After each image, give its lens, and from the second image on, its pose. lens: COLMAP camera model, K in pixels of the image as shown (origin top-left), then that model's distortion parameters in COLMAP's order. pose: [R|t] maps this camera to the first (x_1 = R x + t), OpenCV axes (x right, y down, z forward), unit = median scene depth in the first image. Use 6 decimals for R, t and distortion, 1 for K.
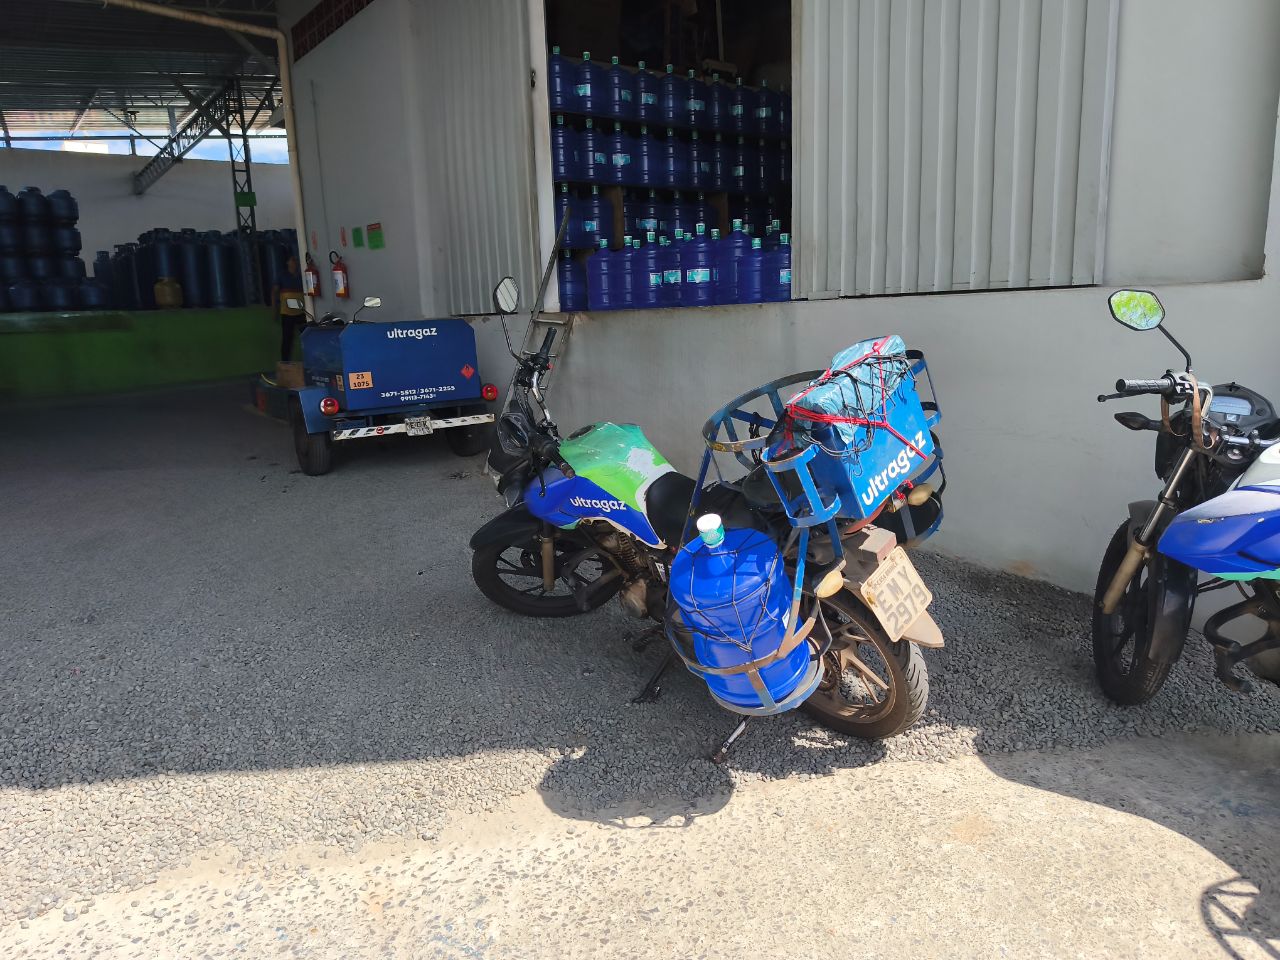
lens RADIAL K [[903.6, 0, 650.3], [0, 903.6, 483.8], [0, 0, 1]] dist [0.010281, -0.019696]
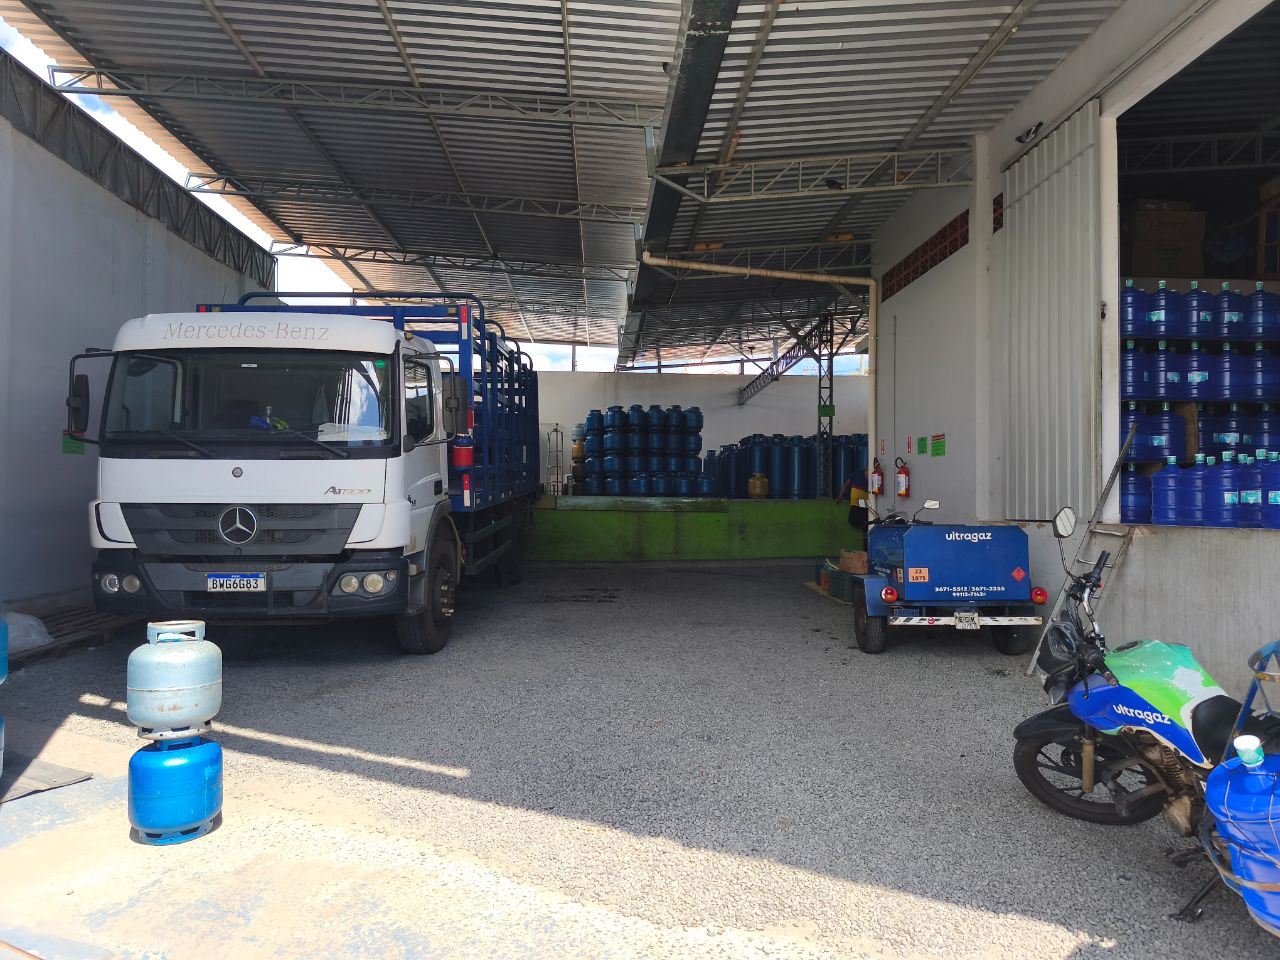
lens RADIAL K [[903.6, 0, 636.6], [0, 903.6, 481.5], [0, 0, 1]] dist [0.010281, -0.019696]
pose [[0.828323, 0.029260, -0.559487, 0.041364], [-0.143513, 0.976397, -0.161409, 0.011513], [0.541558, 0.213992, 0.812971, -0.297871]]
